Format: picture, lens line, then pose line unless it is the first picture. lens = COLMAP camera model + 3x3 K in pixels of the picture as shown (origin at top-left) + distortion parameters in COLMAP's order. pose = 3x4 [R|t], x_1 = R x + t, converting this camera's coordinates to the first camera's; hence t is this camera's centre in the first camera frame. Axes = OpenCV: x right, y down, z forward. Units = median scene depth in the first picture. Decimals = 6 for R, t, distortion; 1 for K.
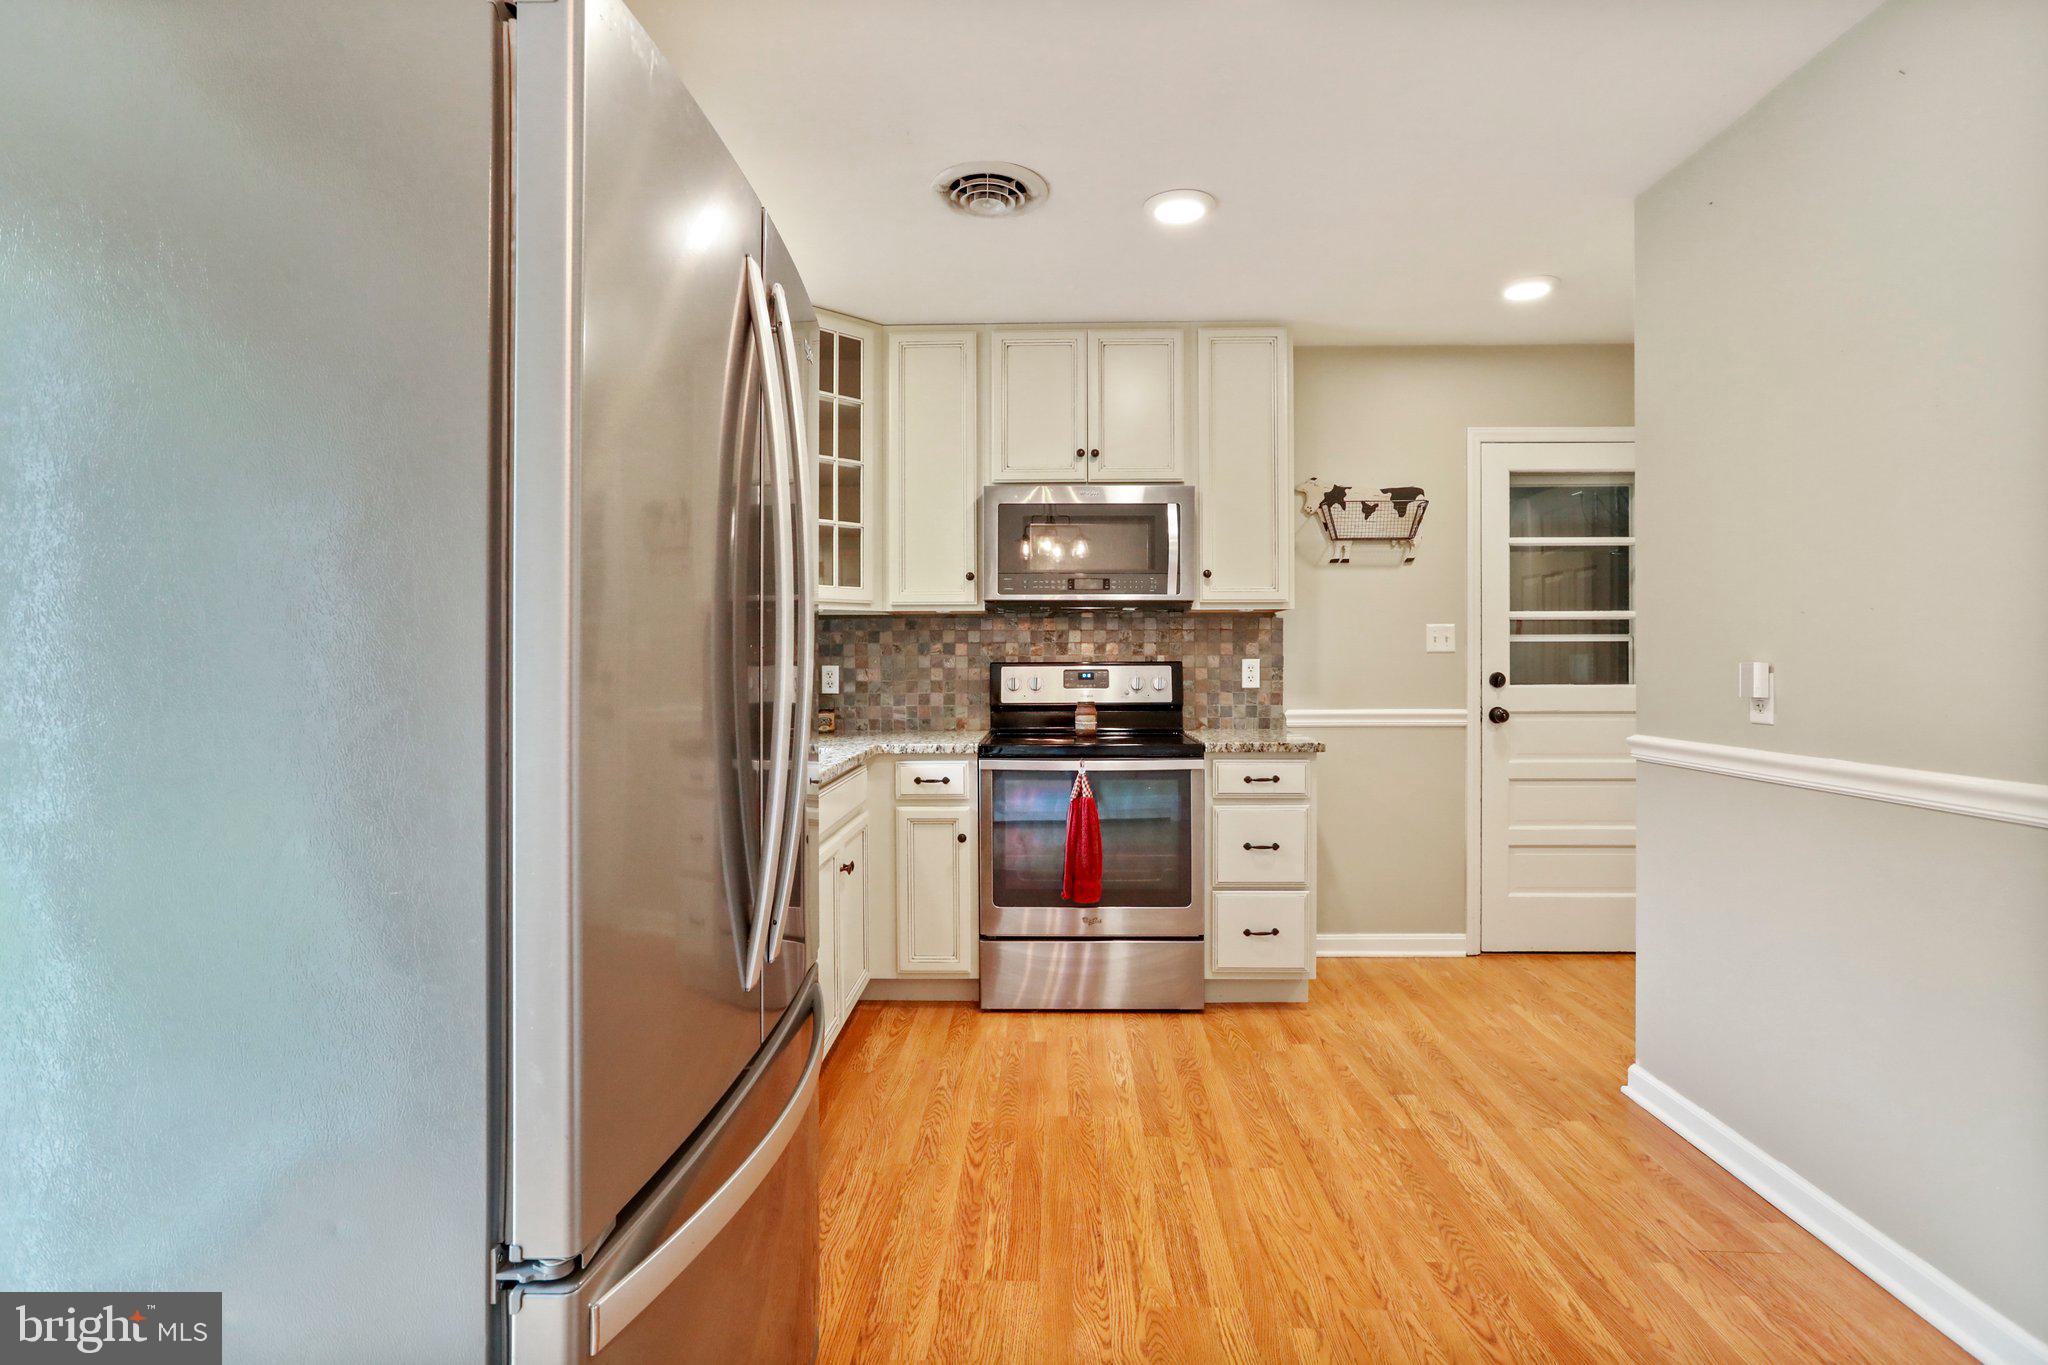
lens RADIAL K [[988.7, 0, 1032.6], [0, 988.7, 659.7], [0, 0, 1]] dist [-0.048933, 0.047444]
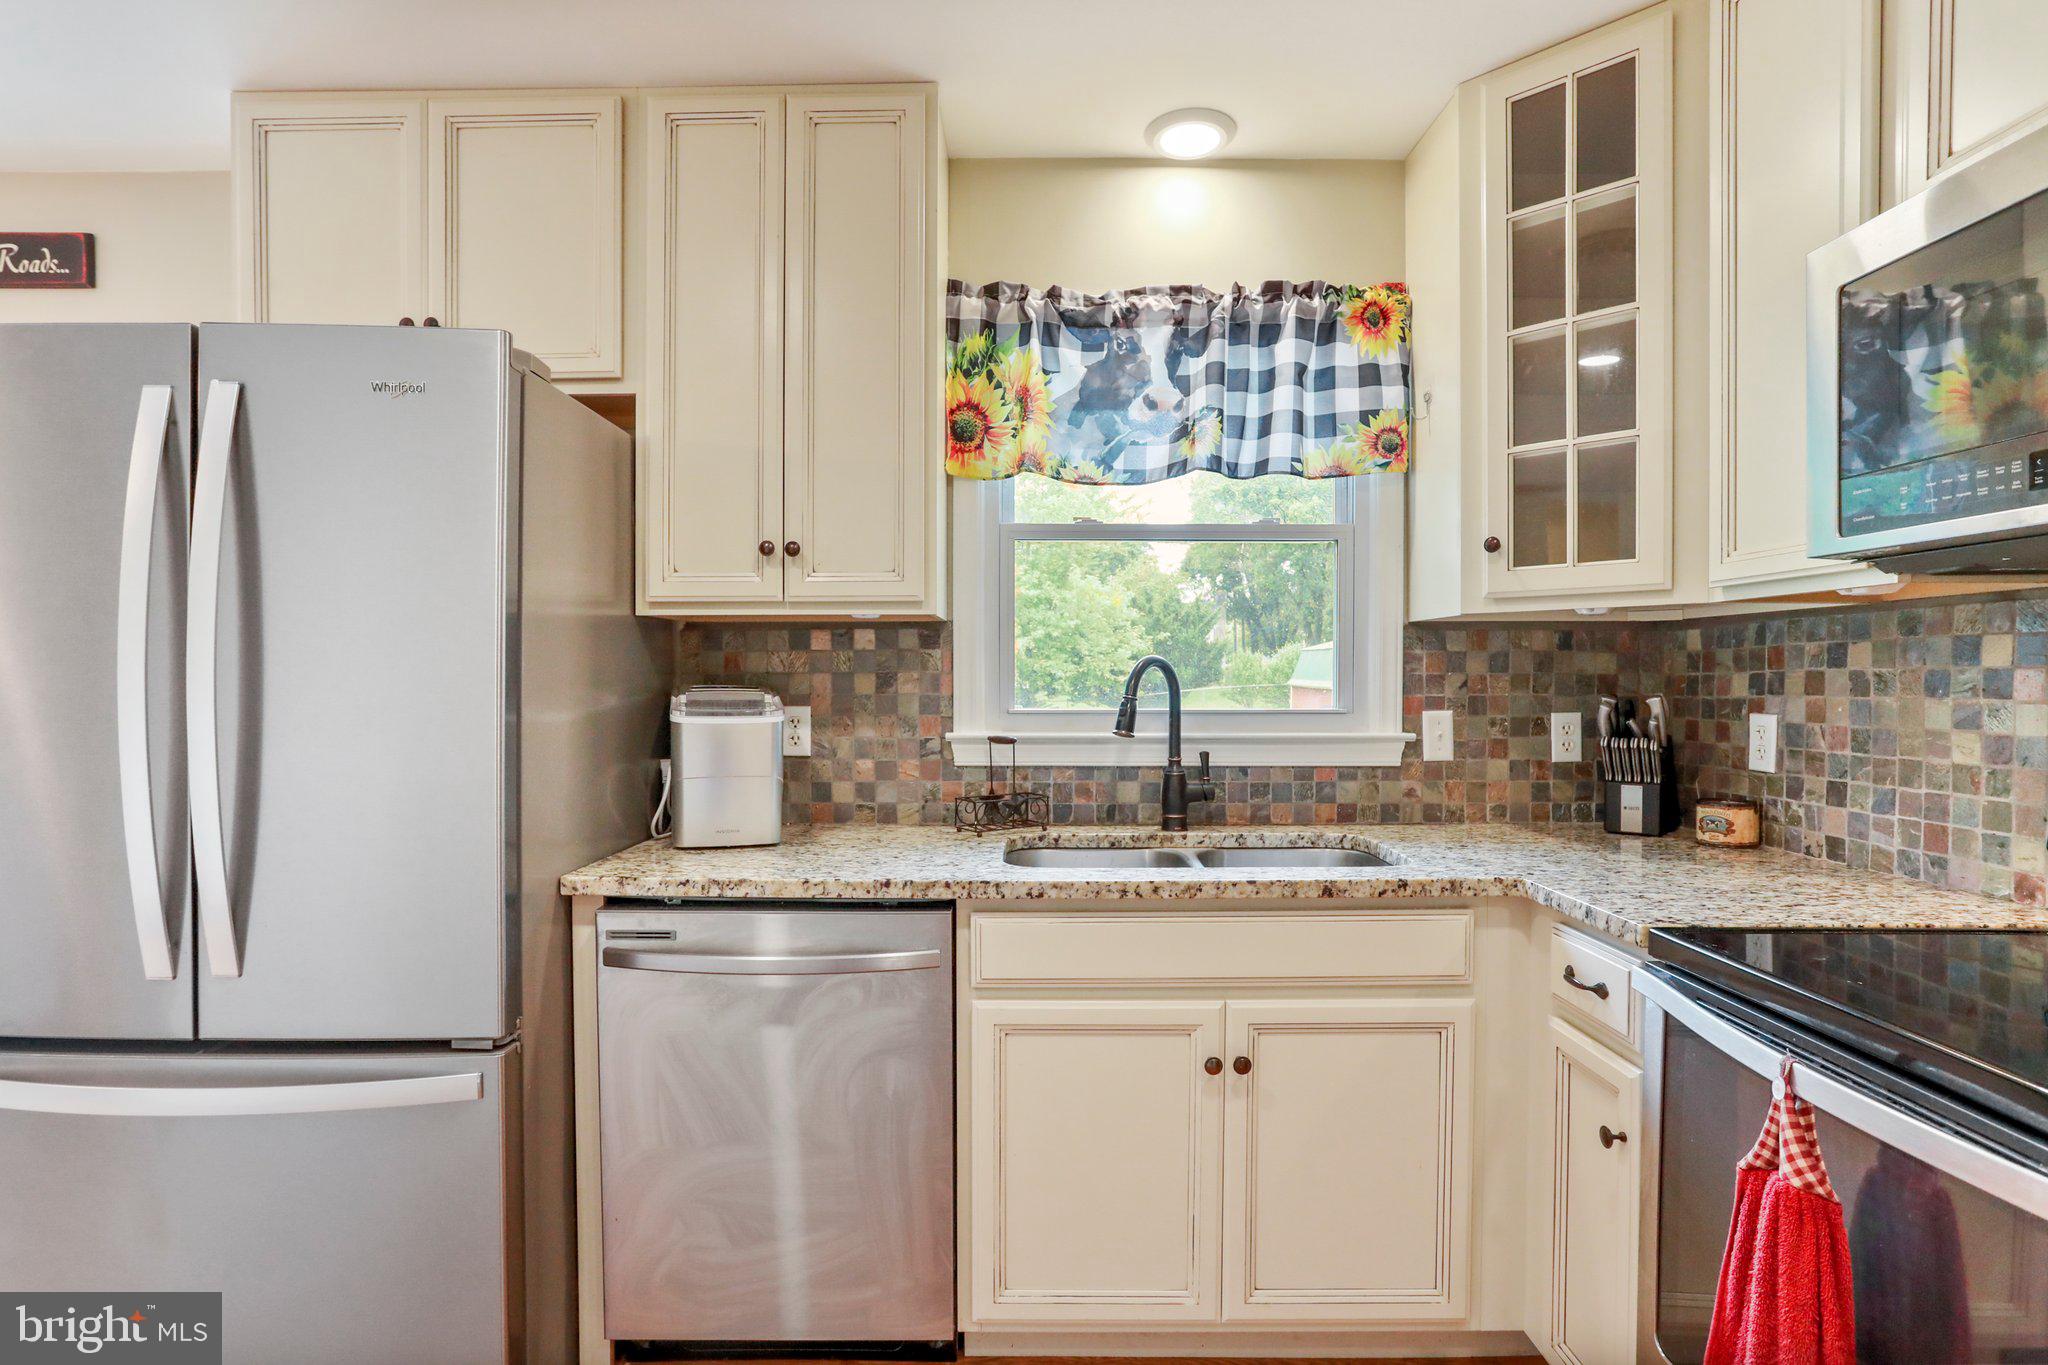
lens RADIAL K [[1036.2, 0, 1023.0], [0, 1036.2, 688.3], [0, 0, 1]] dist [-0.076971, 0.053385]
pose [[0.014200, 0.015532, -0.999779, 0.305566], [0.000041, 0.999879, 0.015535, -0.015598], [0.999899, -0.000261, 0.014197, 0.639211]]
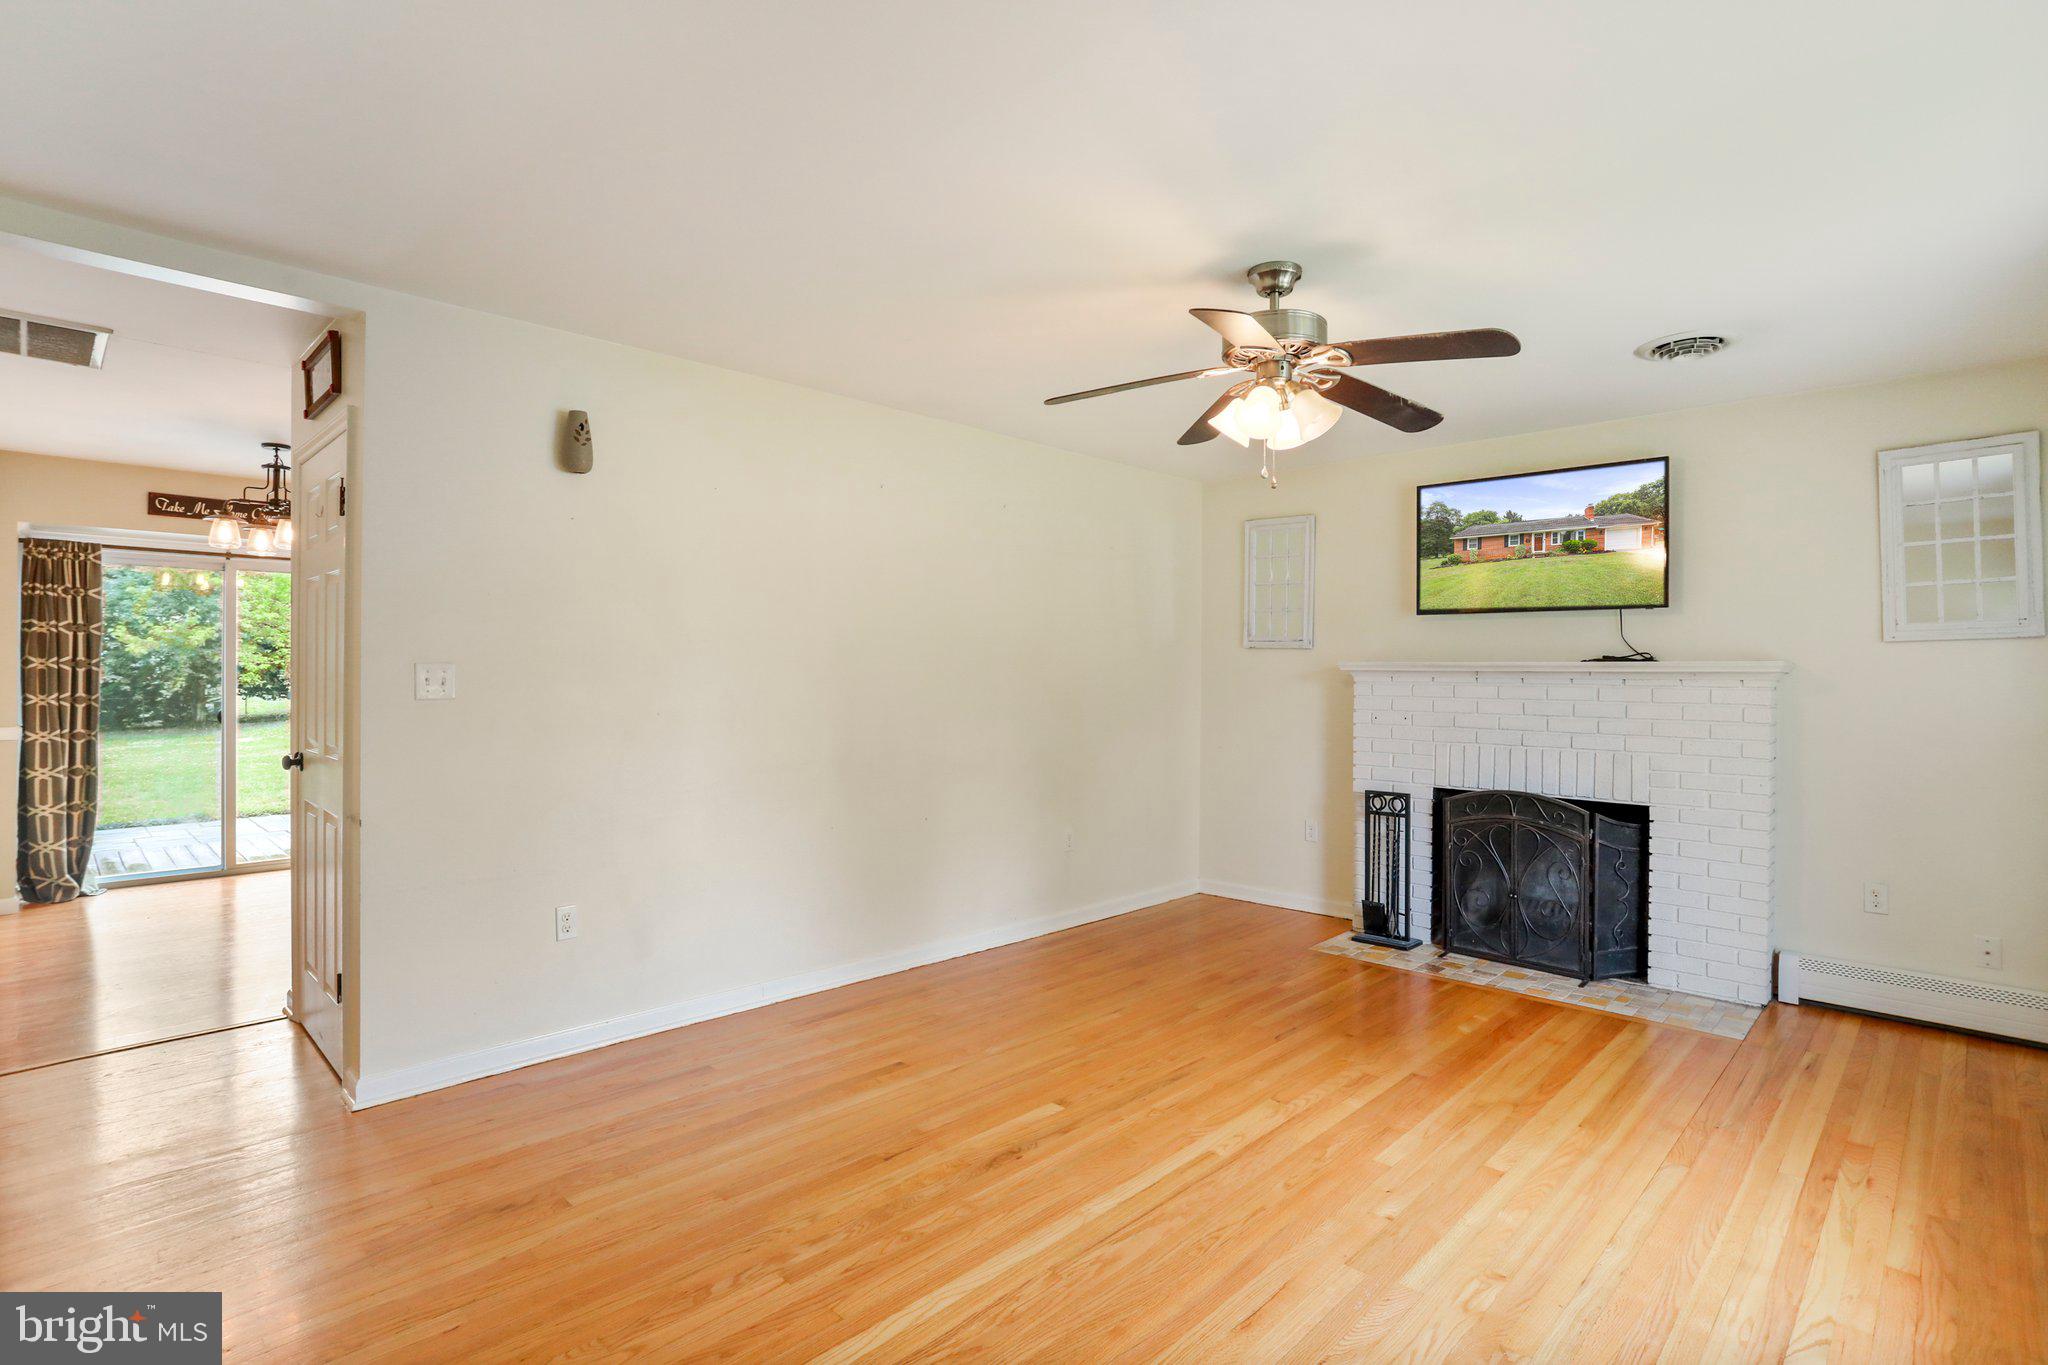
lens RADIAL K [[1013.6, 0, 1020.6], [0, 1013.6, 664.2], [0, 0, 1]] dist [-0.000757, 0.008500]
pose [[0.715795, 0.003452, -0.698302, 1.627745], [-0.005538, 0.999984, -0.000733, -0.037455], [0.698289, 0.004391, 0.715803, -0.320514]]
